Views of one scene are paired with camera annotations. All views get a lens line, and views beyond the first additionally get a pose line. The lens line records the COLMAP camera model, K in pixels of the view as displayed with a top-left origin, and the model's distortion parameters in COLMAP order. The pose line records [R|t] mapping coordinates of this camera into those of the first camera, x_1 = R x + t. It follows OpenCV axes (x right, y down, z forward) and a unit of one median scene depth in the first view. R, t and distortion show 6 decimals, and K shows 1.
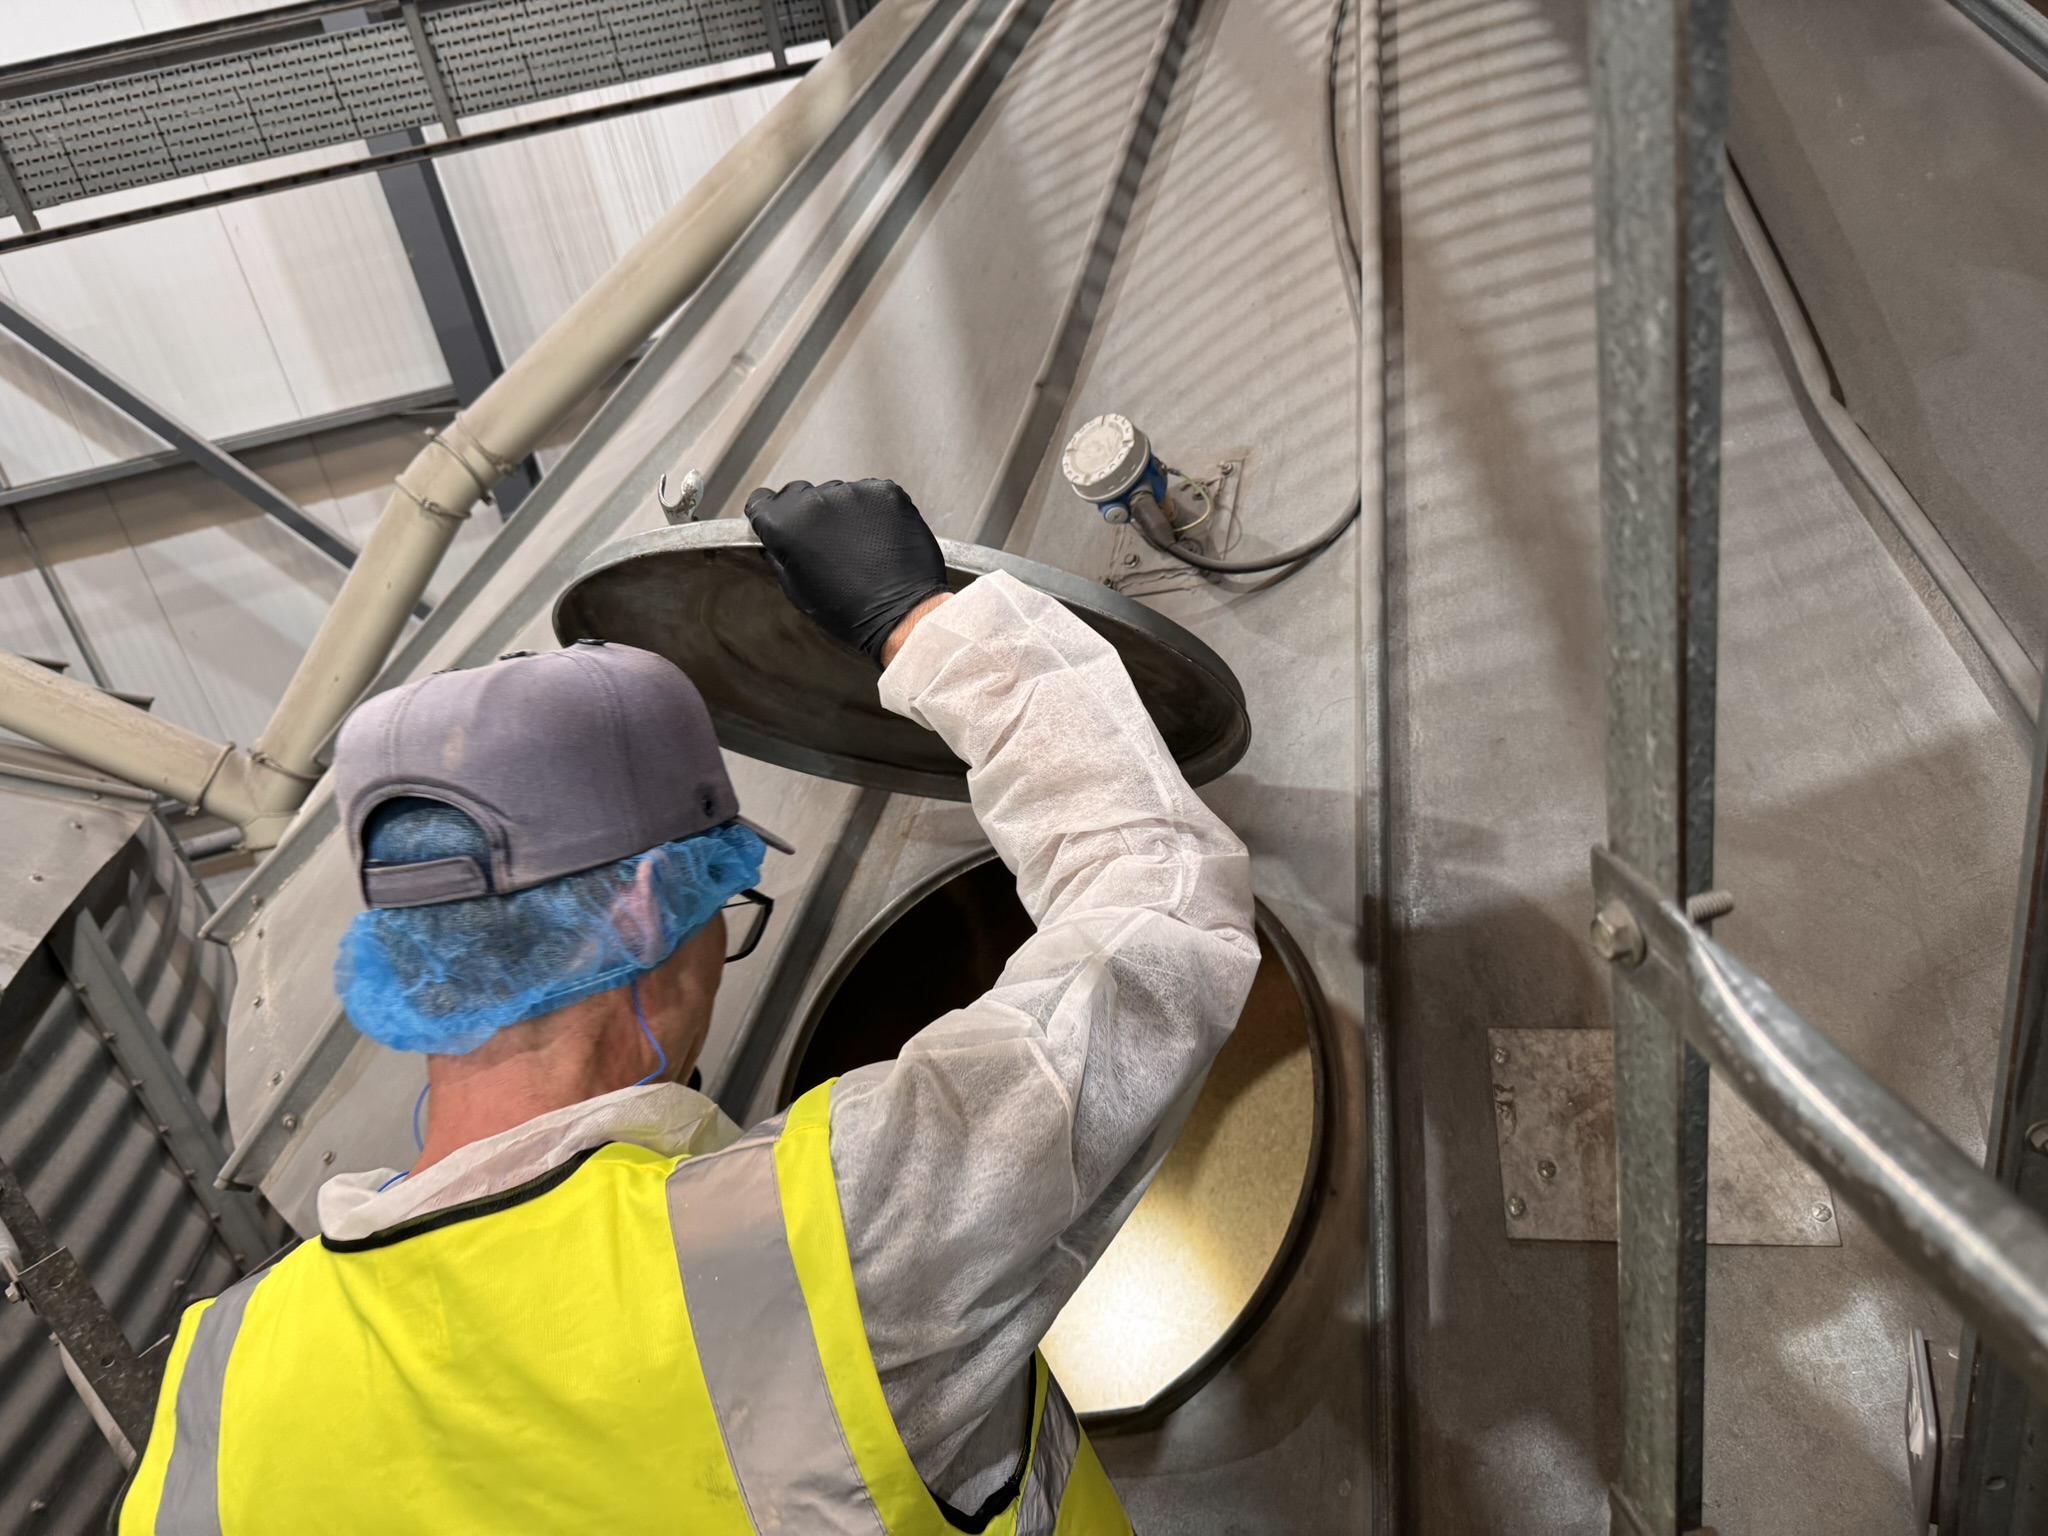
lens RADIAL K [[1508.1, 0, 1024.0], [0, 1508.1, 768.0], [0, 0, 1]] dist [0.010484, -0.013884]
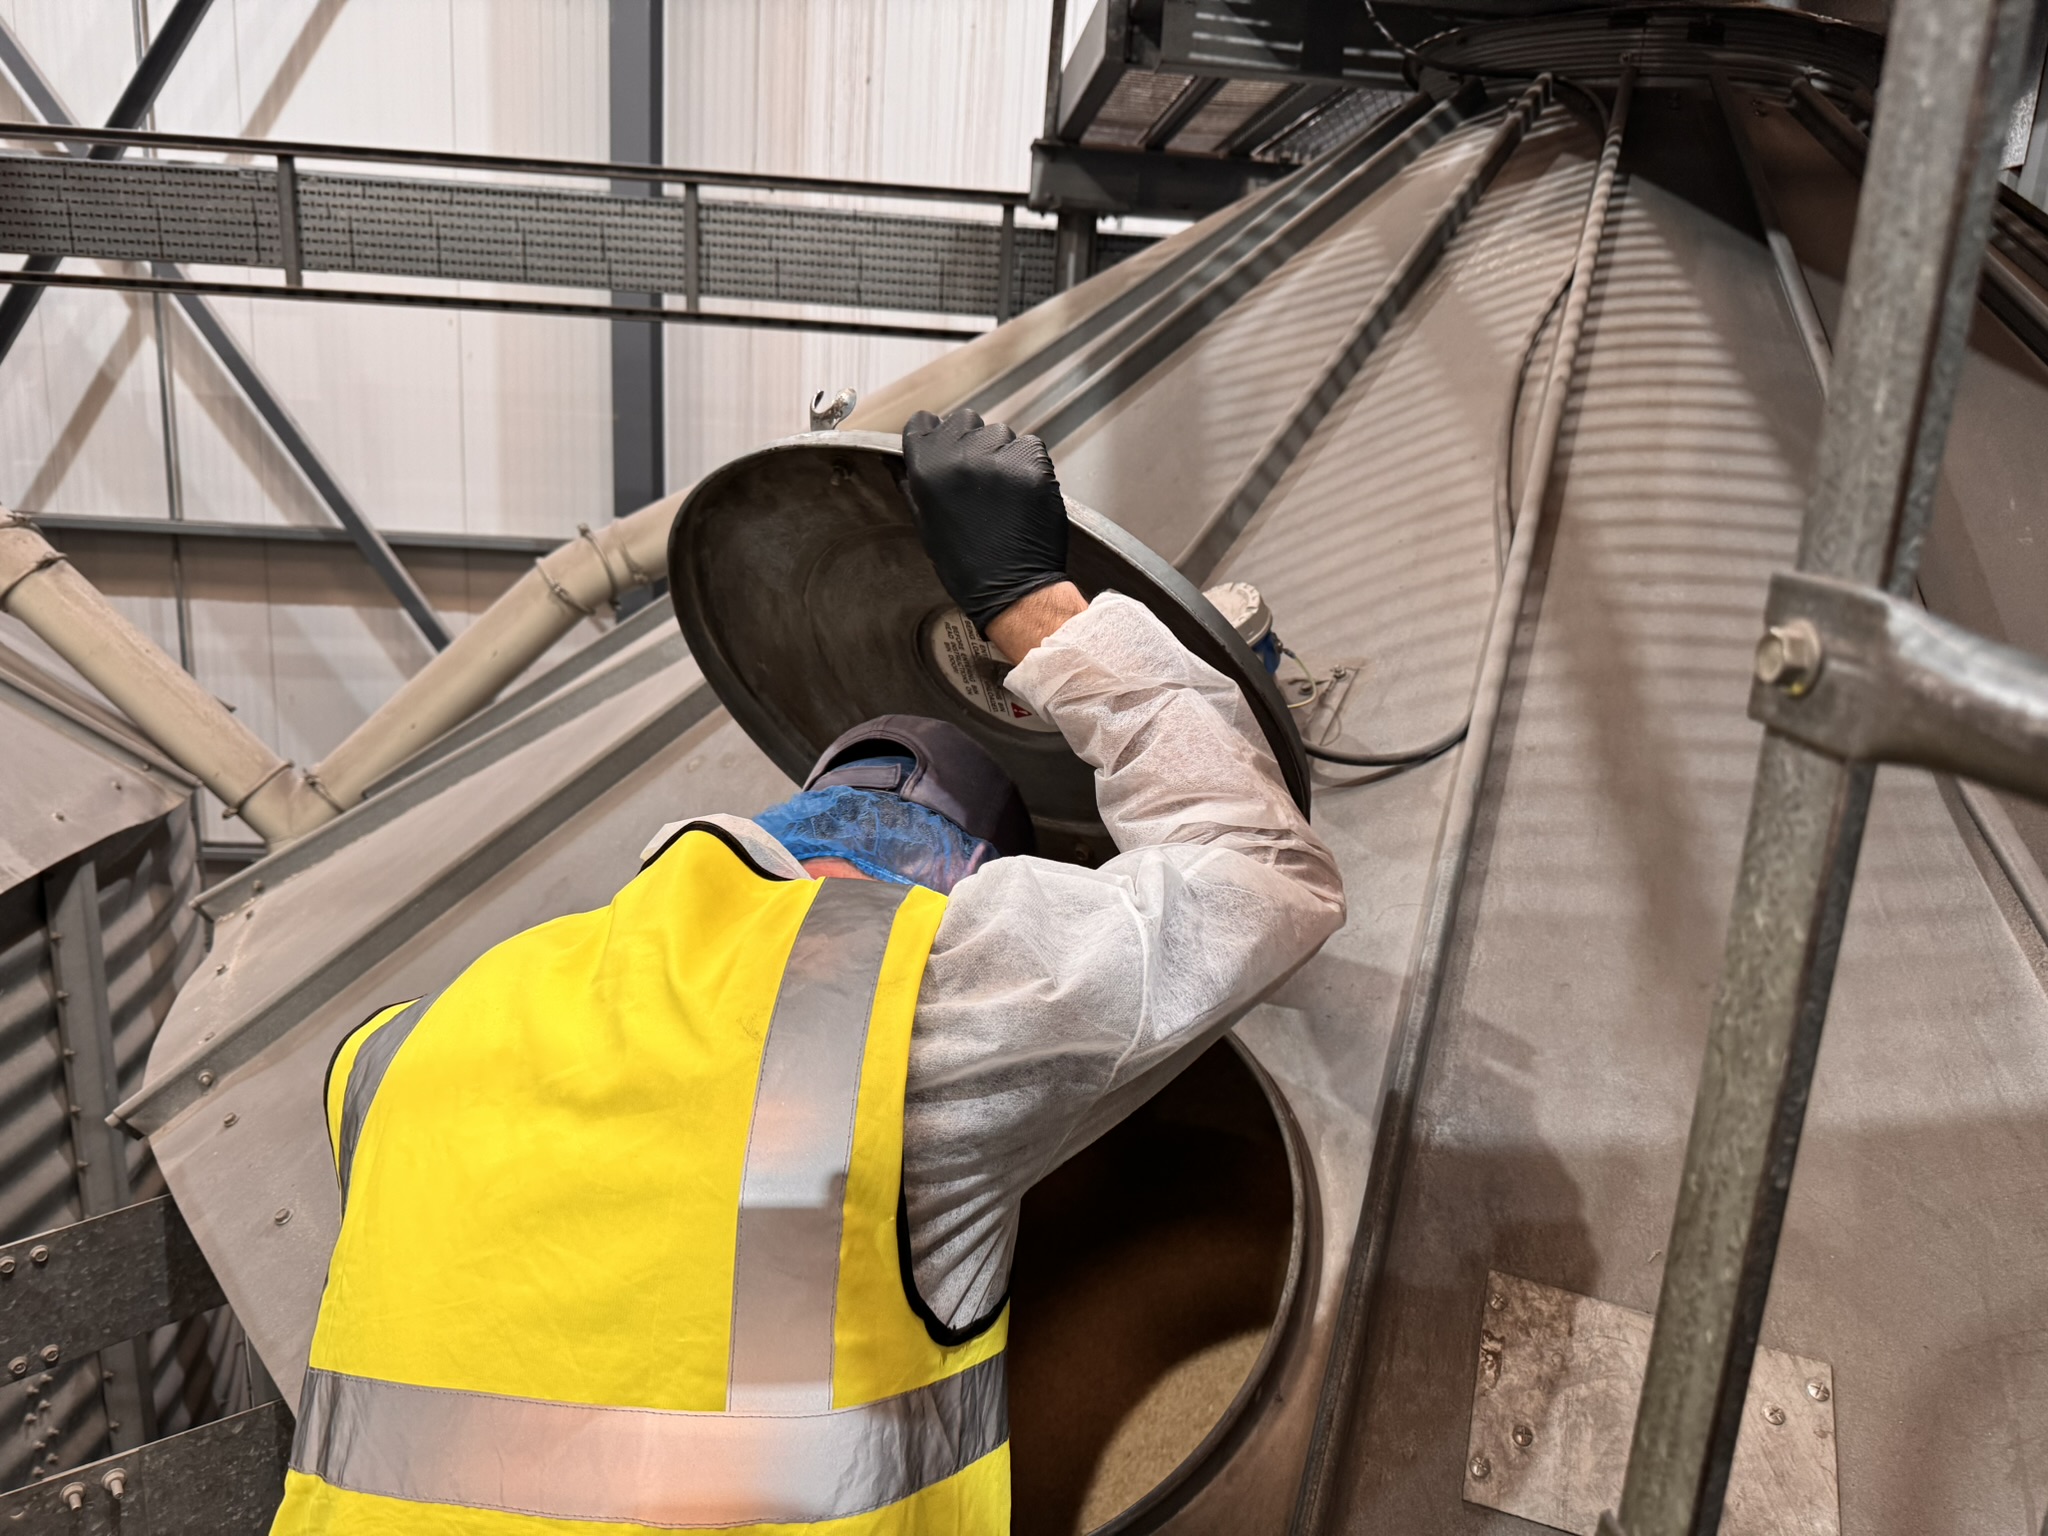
lens RADIAL K [[1508.1, 0, 1024.0], [0, 1508.1, 768.0], [0, 0, 1]] dist [0.010484, -0.013884]
pose [[0.960893, 0.270221, -0.060534, 0.011514], [-0.276901, 0.940044, -0.199106, 0.112953], [0.003102, 0.208081, 0.978107, 0.043474]]
